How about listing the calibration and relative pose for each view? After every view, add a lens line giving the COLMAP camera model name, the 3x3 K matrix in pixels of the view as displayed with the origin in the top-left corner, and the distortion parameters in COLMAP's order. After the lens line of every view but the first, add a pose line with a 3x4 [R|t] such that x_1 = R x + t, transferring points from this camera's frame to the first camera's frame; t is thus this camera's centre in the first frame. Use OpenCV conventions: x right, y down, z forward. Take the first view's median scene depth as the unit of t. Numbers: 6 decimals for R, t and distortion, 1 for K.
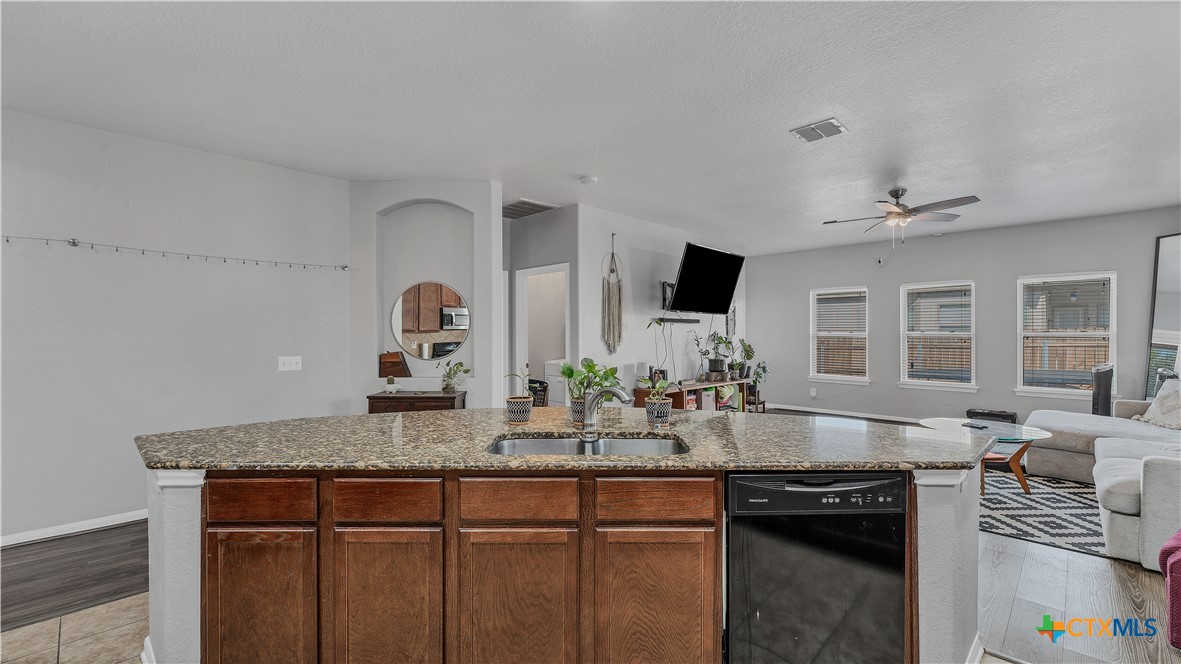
lens RADIAL K [[485.3, 0, 592.0], [0, 485.3, 336.4], [0, 0, 1]] dist [0.000269, -0.000008]
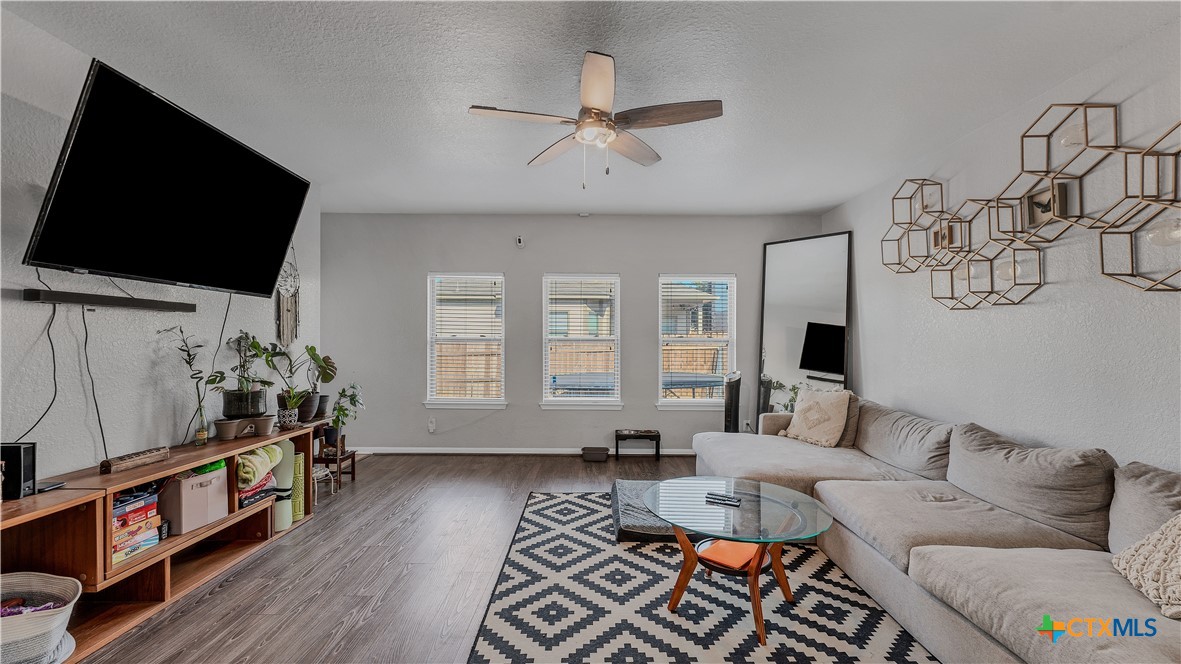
lens RADIAL K [[485.3, 0, 589.7], [0, 485.3, 338.9], [0, 0, 1]] dist [0.000269, -0.000008]
pose [[0.719389, 0.005207, 0.694588, 0.171631], [-0.002839, 0.999986, -0.004556, -0.001747], [-0.694602, 0.001305, 0.719393, 0.429640]]
